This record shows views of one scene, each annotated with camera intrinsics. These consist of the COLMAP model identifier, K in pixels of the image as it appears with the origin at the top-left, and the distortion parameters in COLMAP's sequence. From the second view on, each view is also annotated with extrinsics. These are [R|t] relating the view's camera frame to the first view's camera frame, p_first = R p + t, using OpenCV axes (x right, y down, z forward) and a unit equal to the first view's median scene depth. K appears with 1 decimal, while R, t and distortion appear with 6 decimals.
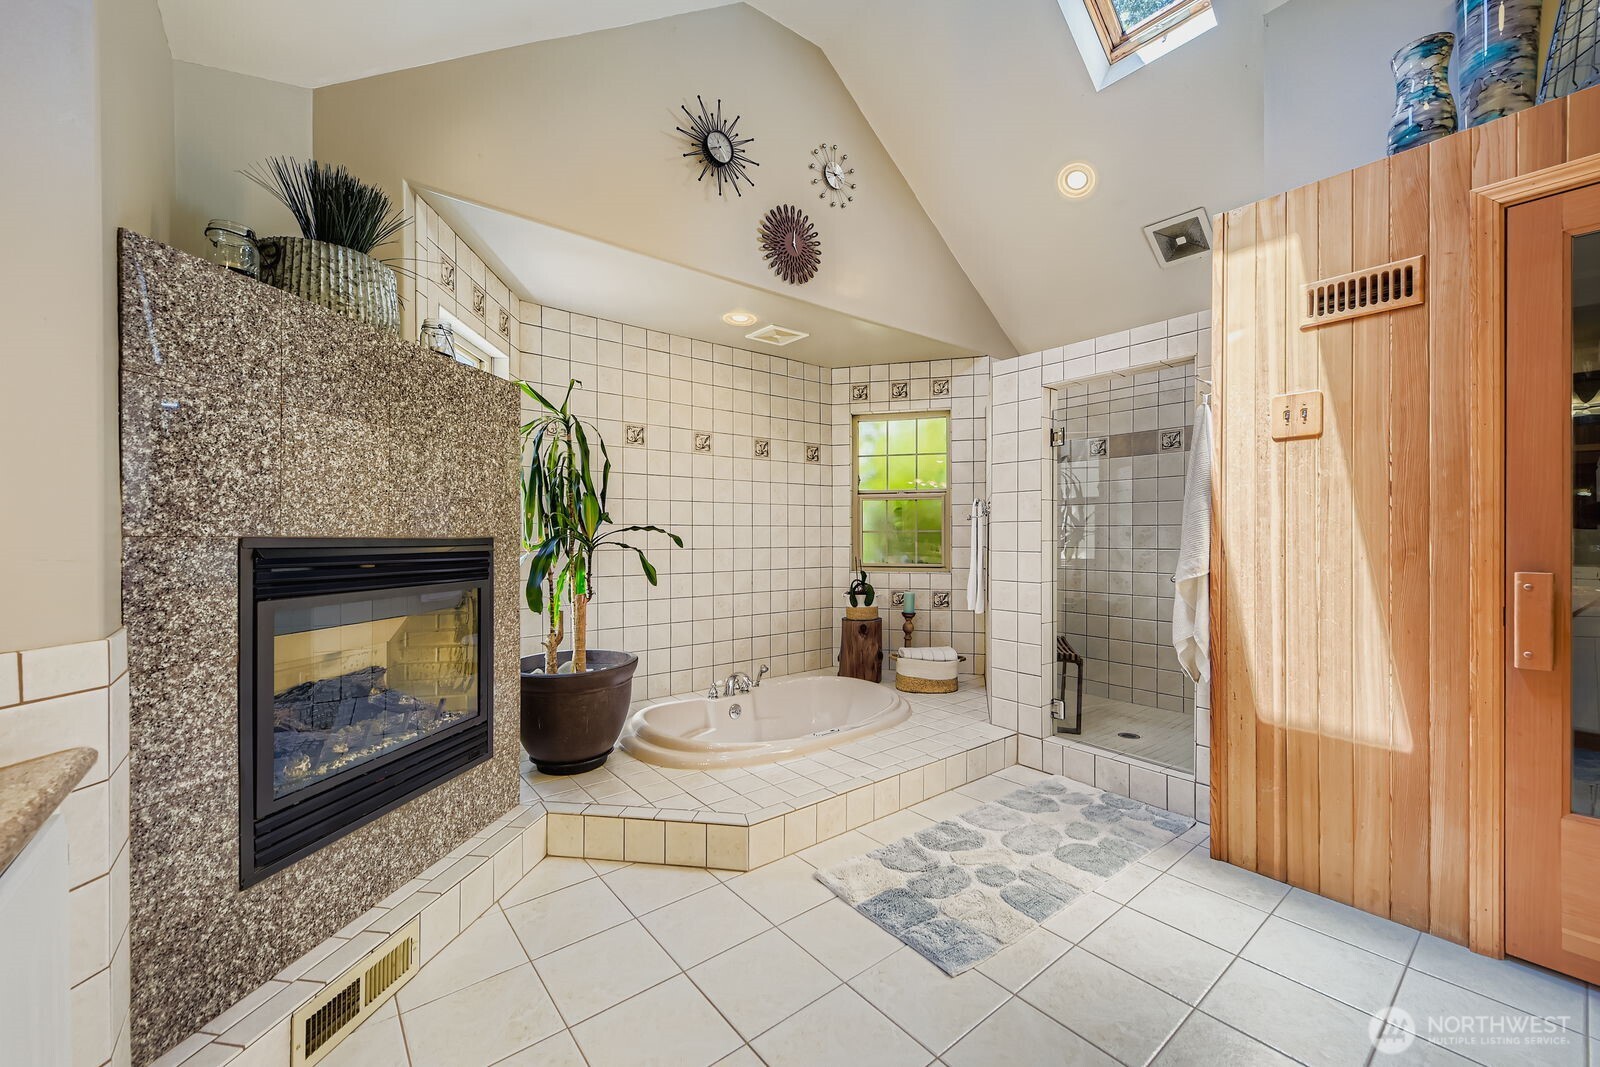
lens RADIAL K [[636.9, 0, 805.0], [0, 636.9, 536.7], [0, 0, 1]] dist [0.013046, -0.000242]
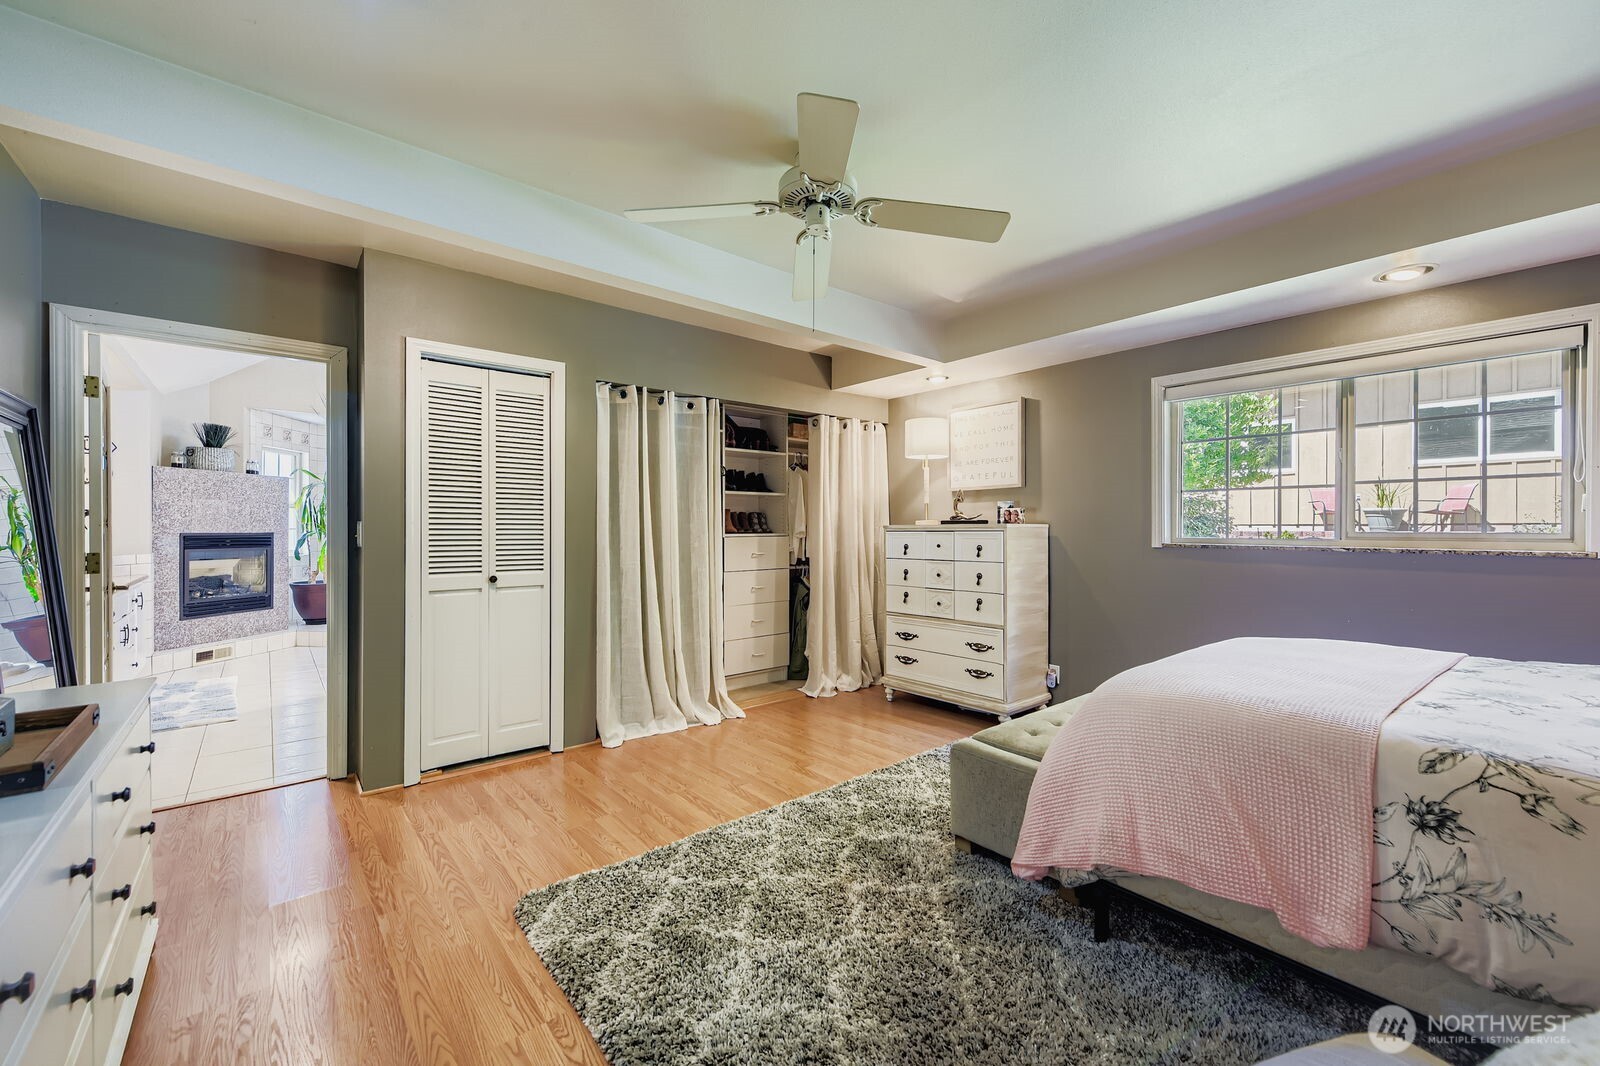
lens RADIAL K [[636.9, 0, 795.7], [0, 636.9, 529.6], [0, 0, 1]] dist [0.013046, -0.000242]
pose [[0.999848, 0.010753, 0.013731, 2.309211], [-0.010828, 0.999927, 0.005375, -0.067412], [-0.013672, -0.005523, 0.999891, -2.439828]]
